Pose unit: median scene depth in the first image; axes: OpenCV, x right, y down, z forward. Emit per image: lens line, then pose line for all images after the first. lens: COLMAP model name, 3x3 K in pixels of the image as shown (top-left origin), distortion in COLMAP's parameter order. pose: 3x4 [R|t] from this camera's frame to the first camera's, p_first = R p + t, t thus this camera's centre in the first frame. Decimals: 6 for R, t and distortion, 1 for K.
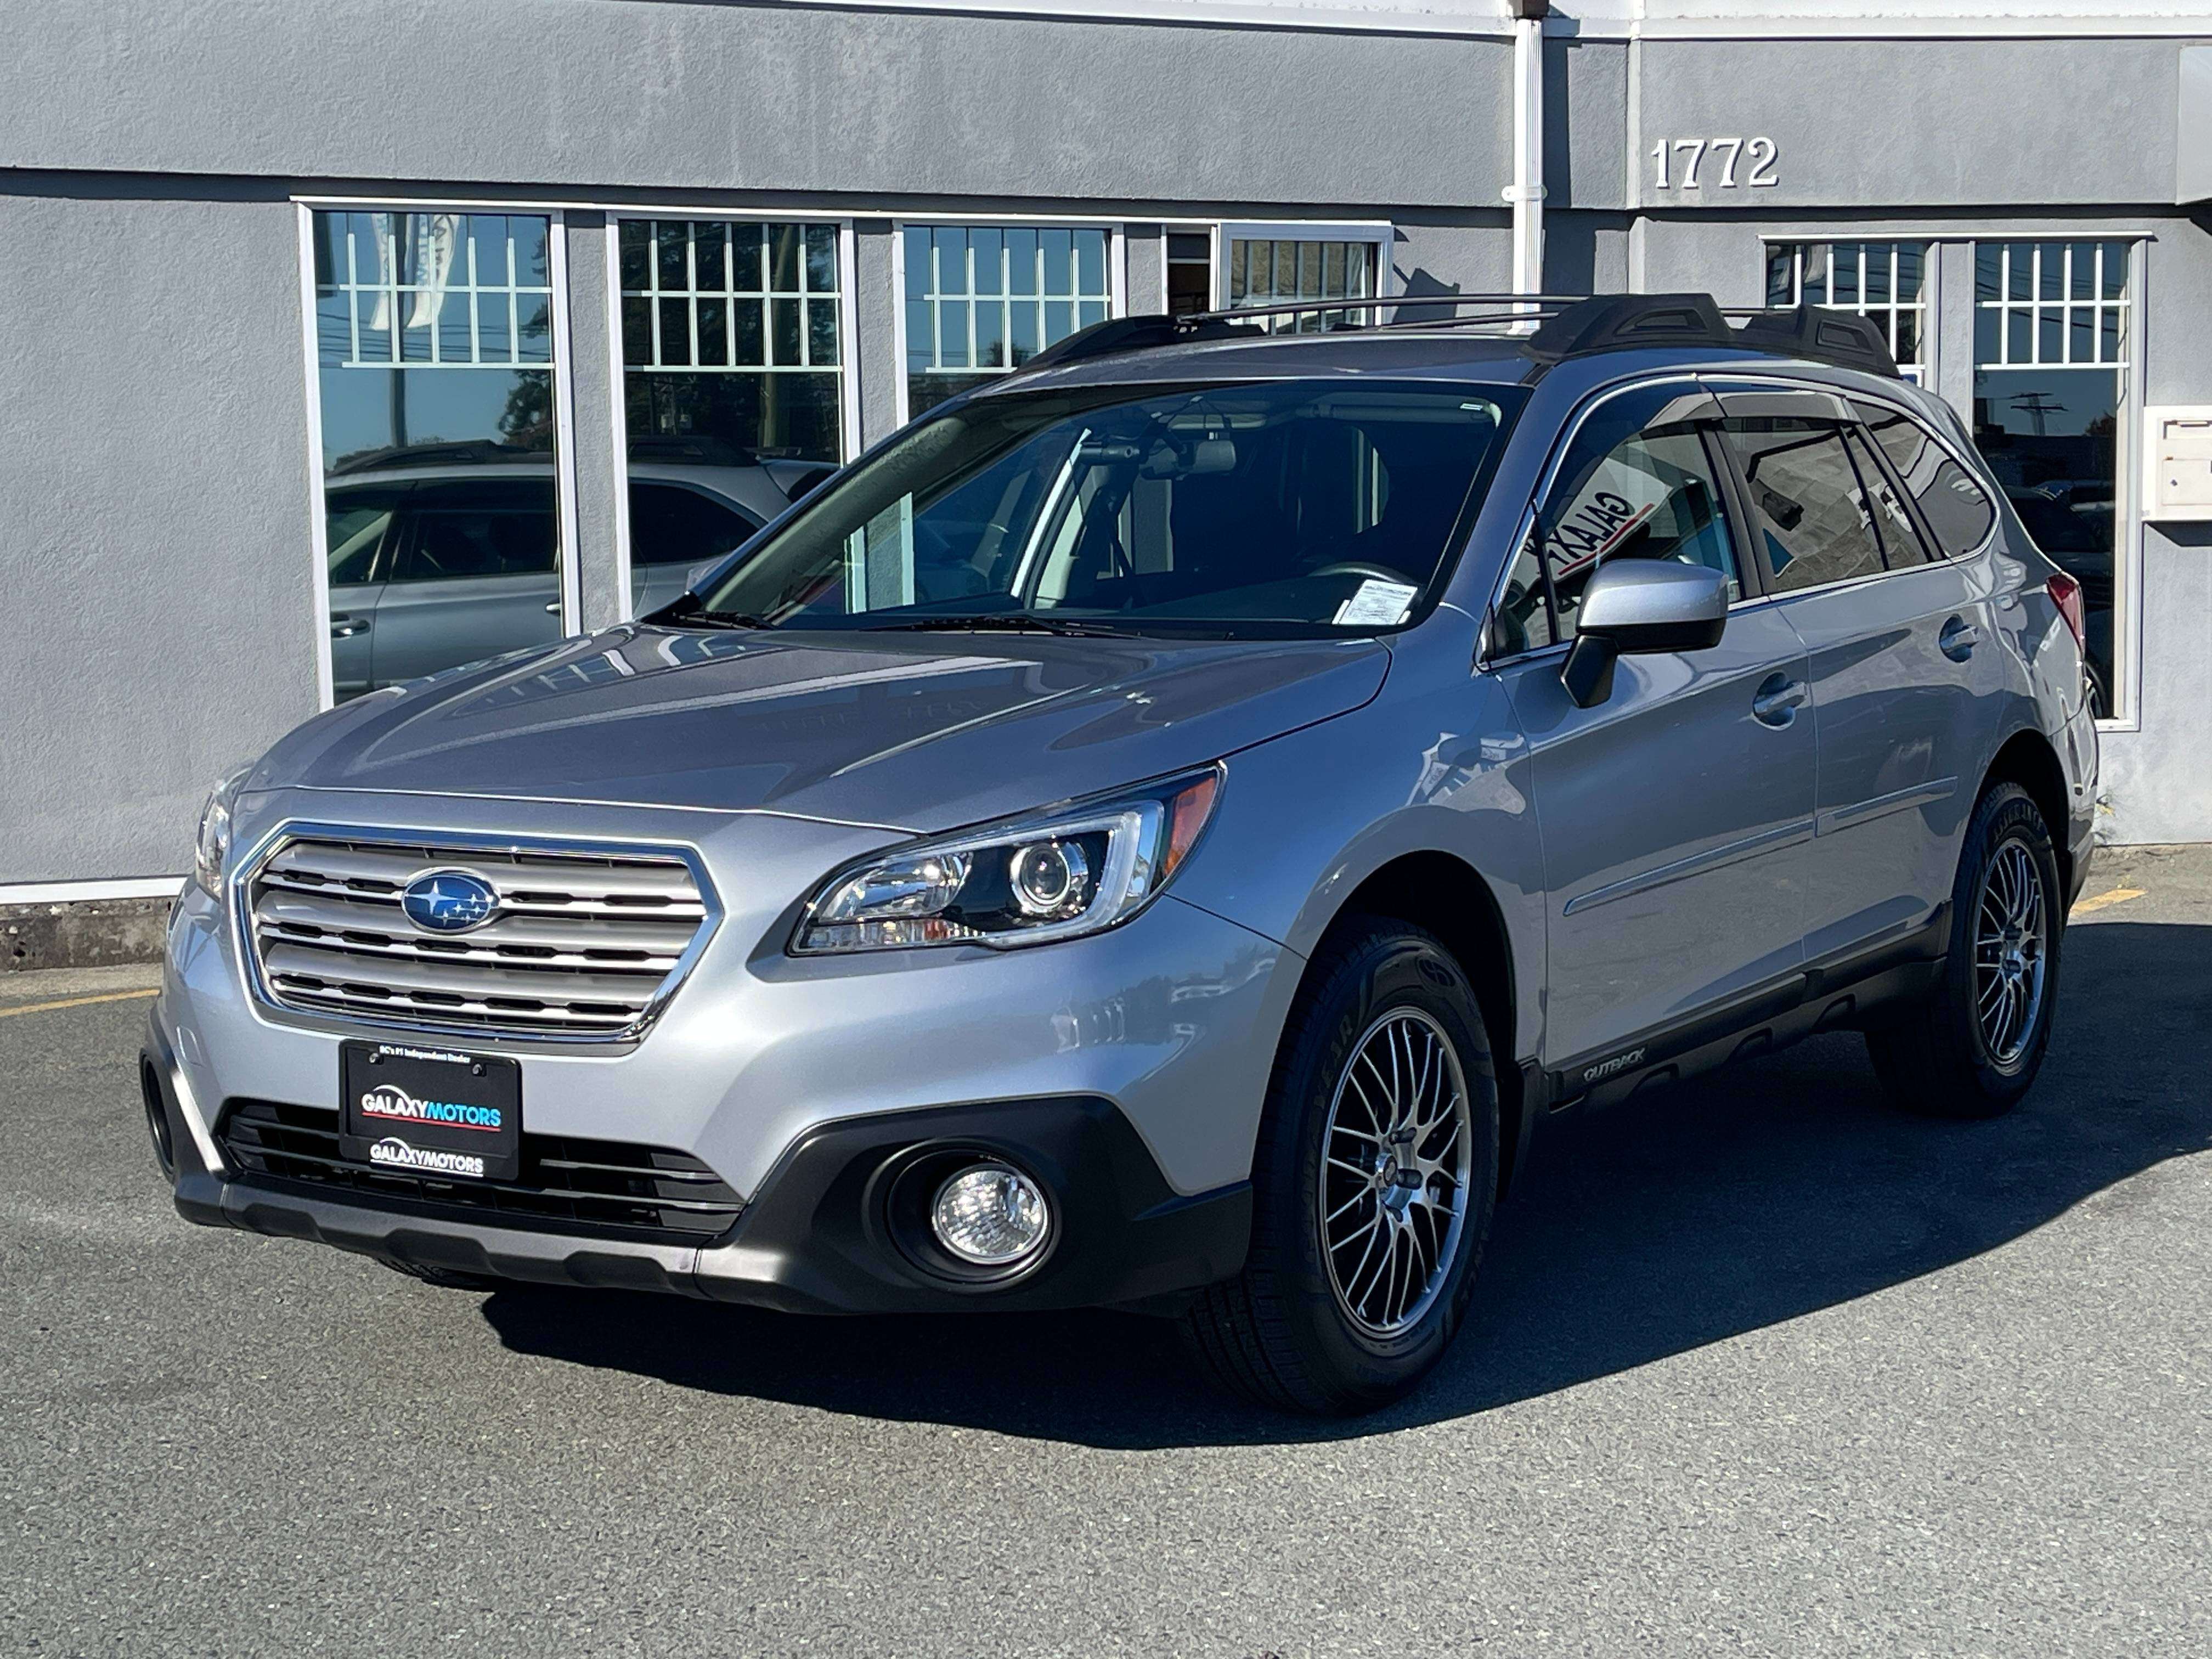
lens RADIAL K [[3425.5, 0, 1106.0], [0, 3425.5, 829.5], [0, 0, 1]] dist [0.179849, -0.608425]
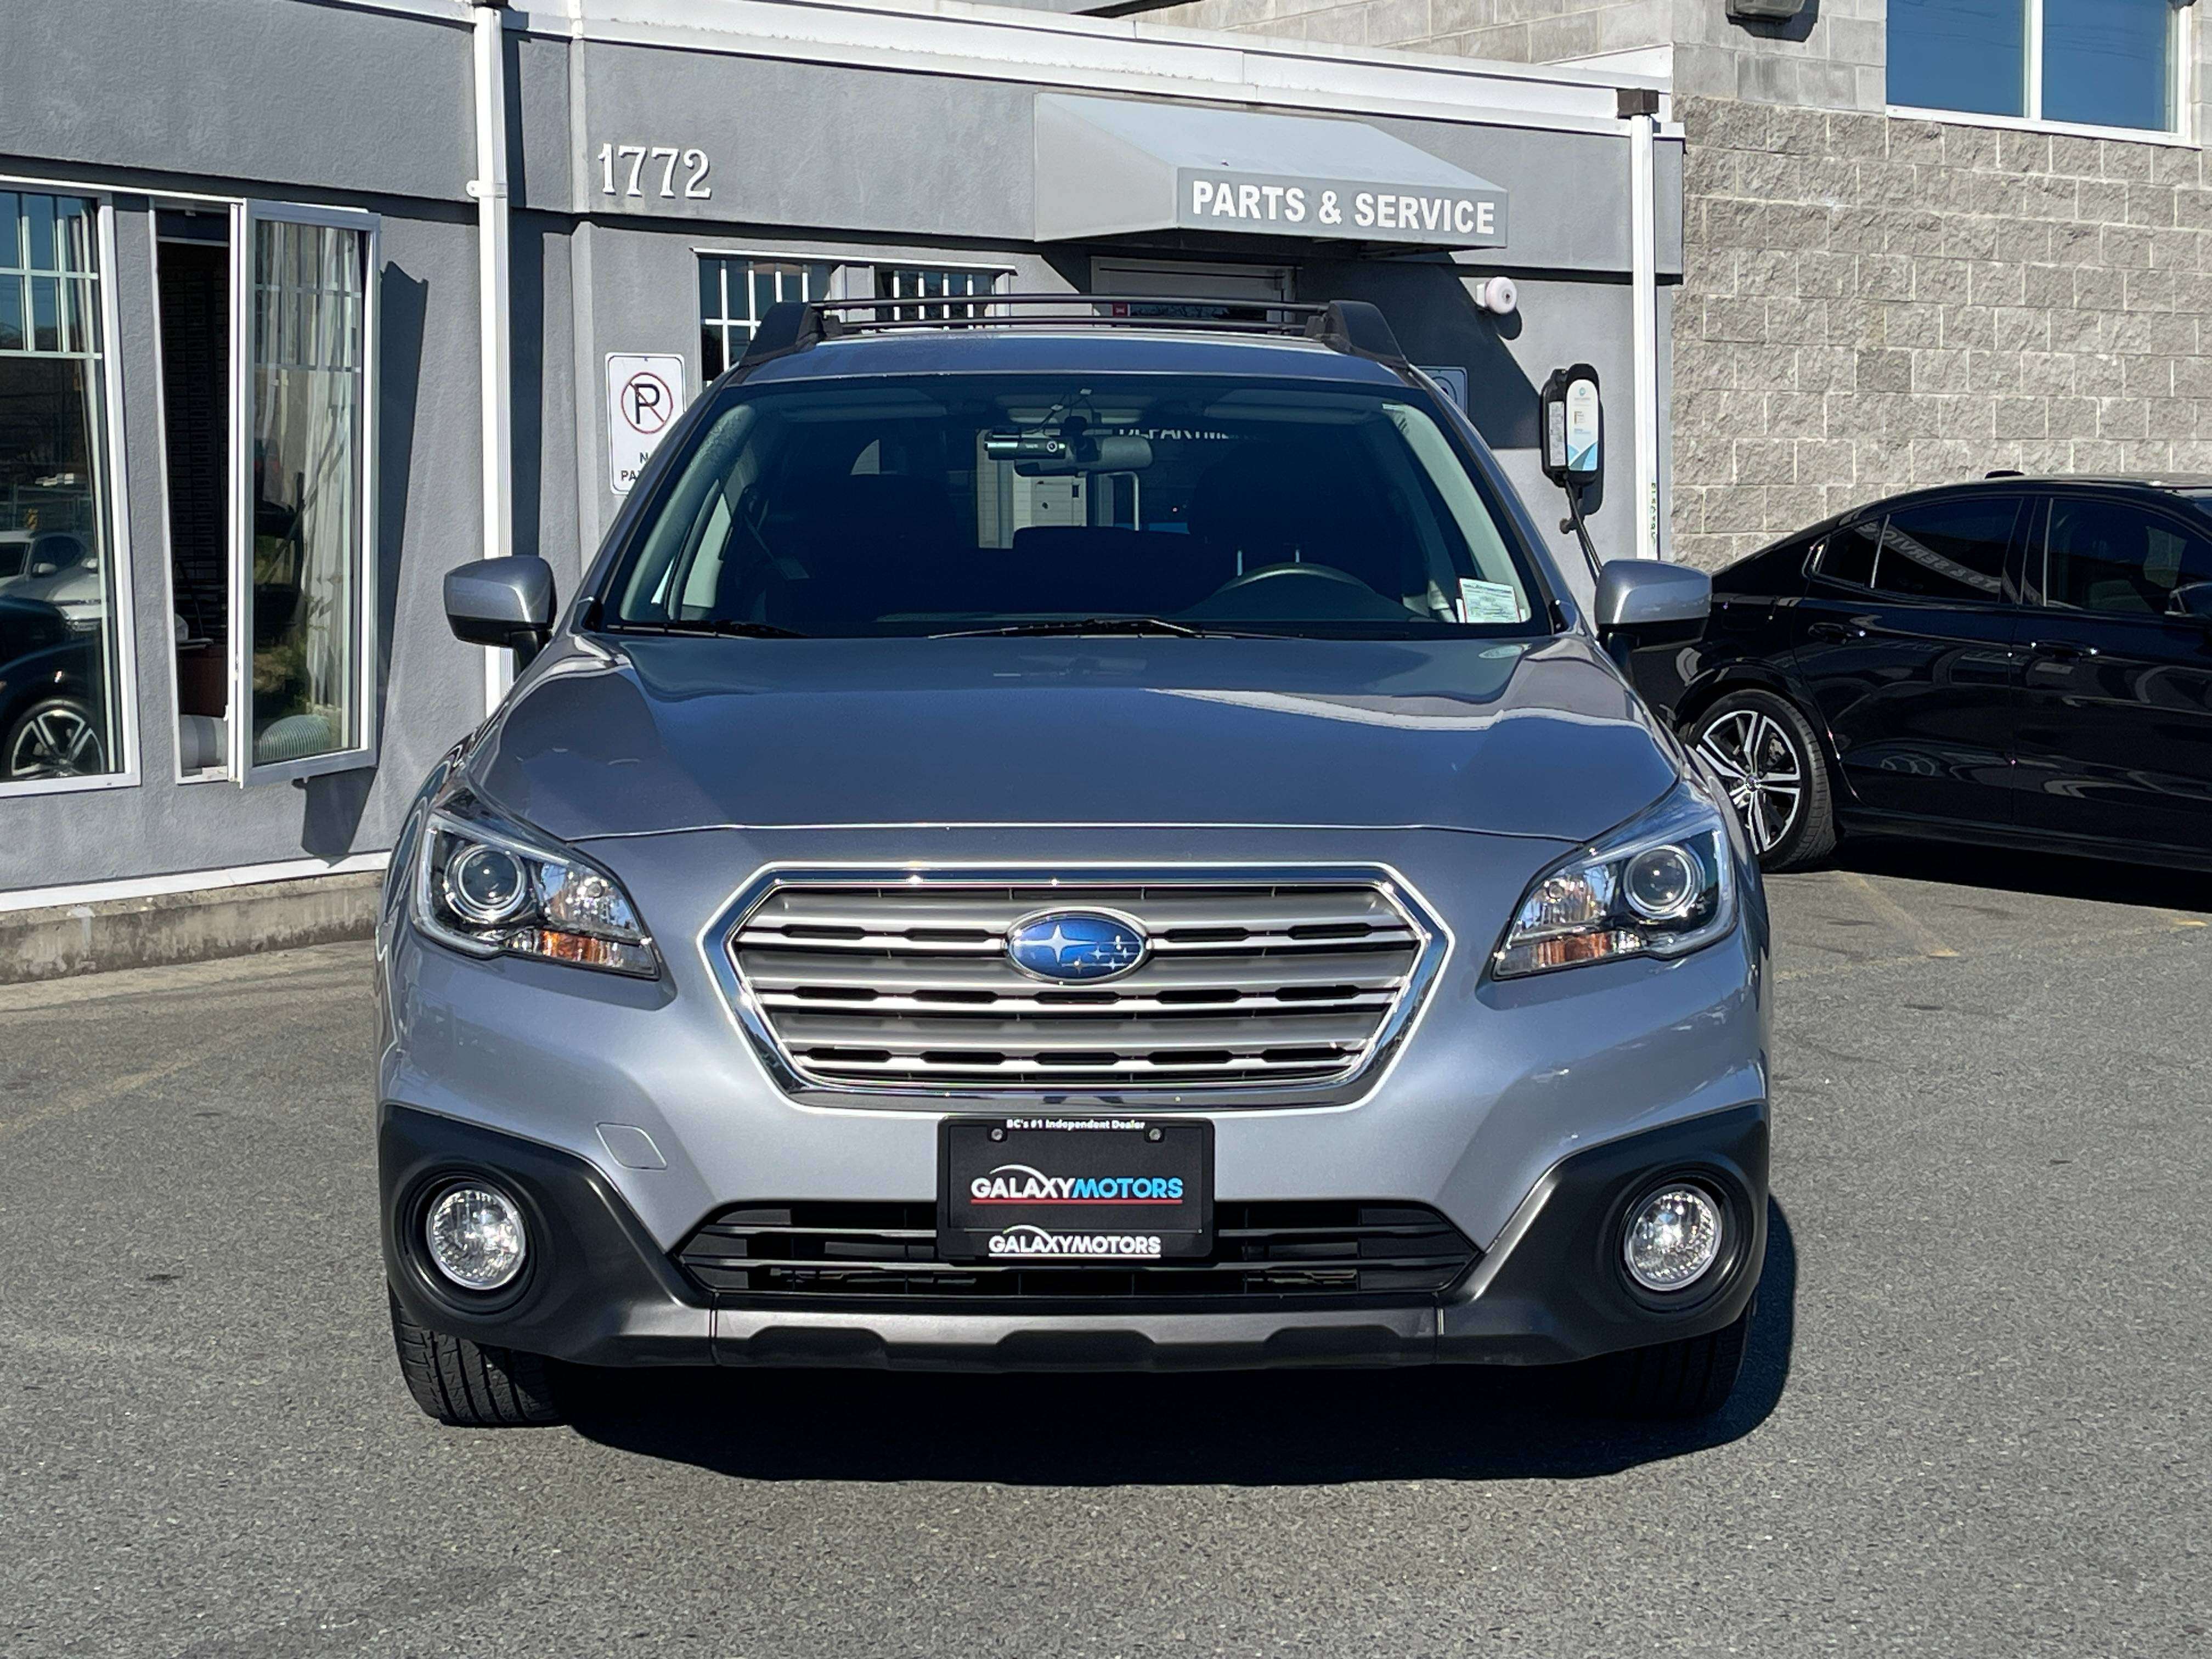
lens RADIAL K [[3425.5, 0, 1106.0], [0, 3425.5, 829.5], [0, 0, 1]] dist [0.179849, -0.608425]
pose [[0.838659, -0.042558, 0.542991, -0.606670], [0.046667, 0.998891, 0.006213, -0.012703], [-0.542654, 0.020129, 0.839715, 0.250320]]
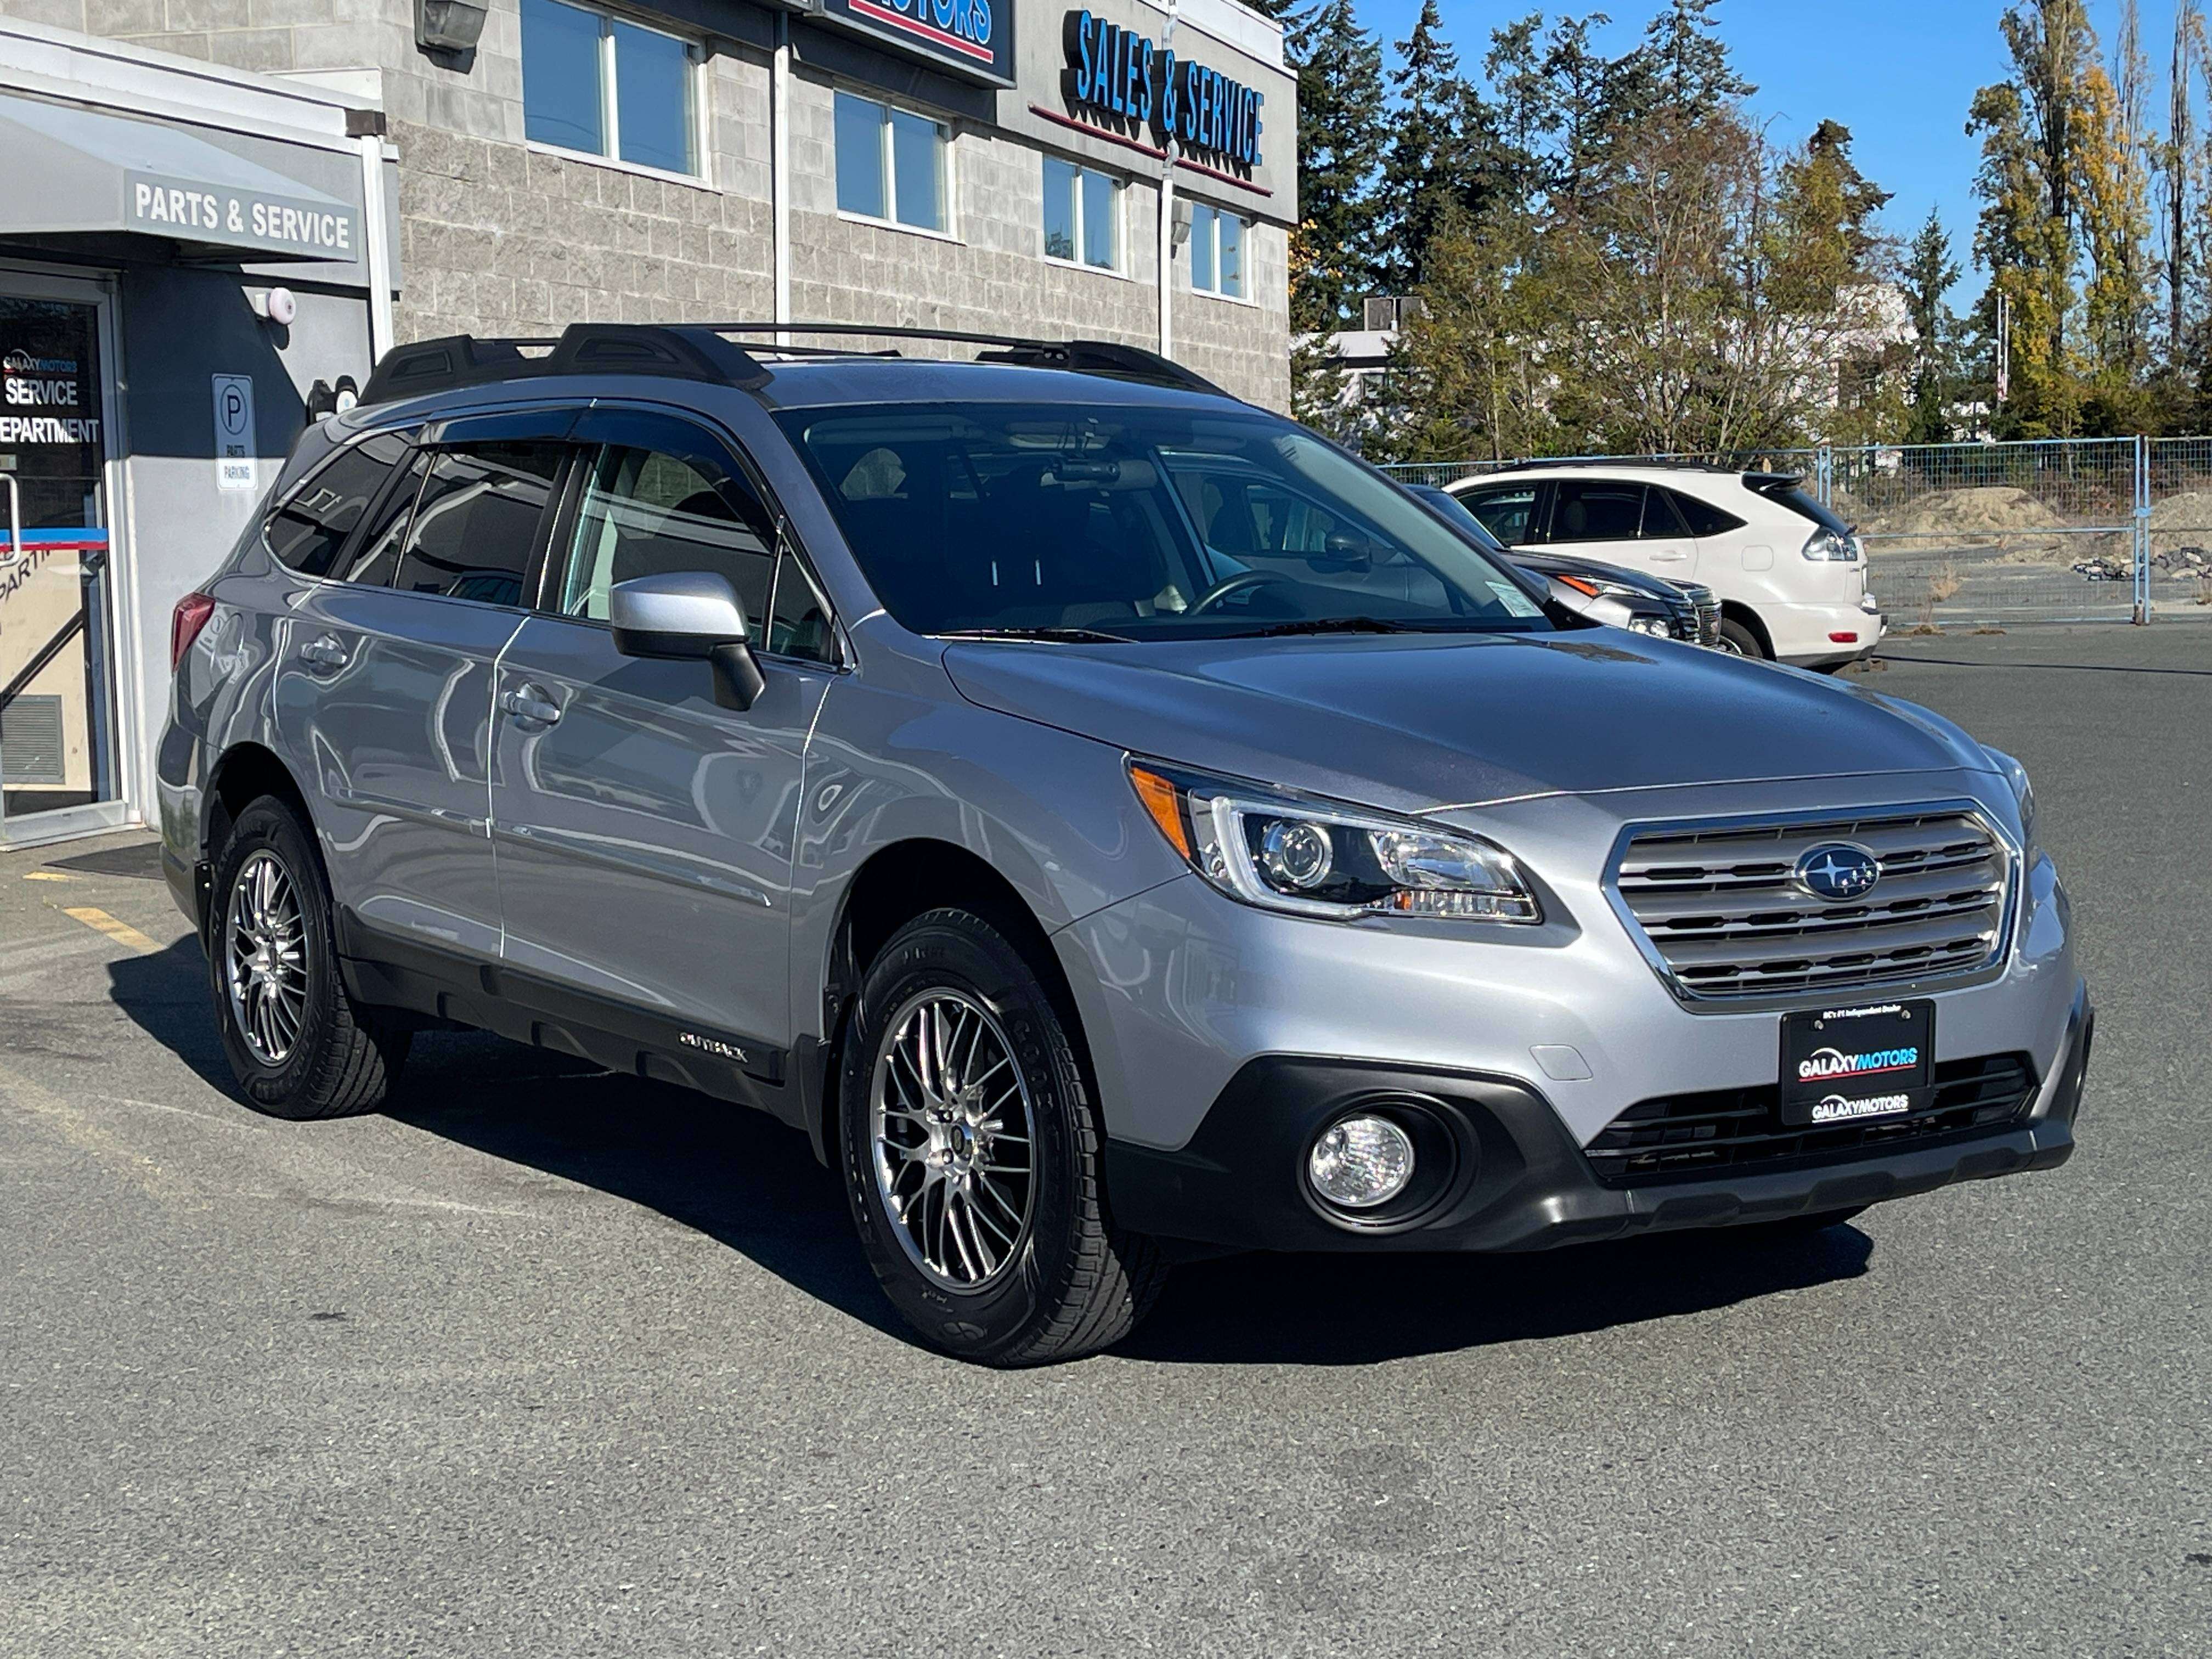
lens RADIAL K [[3425.5, 0, 1106.0], [0, 3425.5, 829.5], [0, 0, 1]] dist [0.179849, -0.608425]
pose [[0.385396, -0.077726, 0.919472, -1.196356], [0.089433, 0.994901, 0.046616, -0.060010], [-0.918407, 0.064265, 0.390383, 0.729580]]
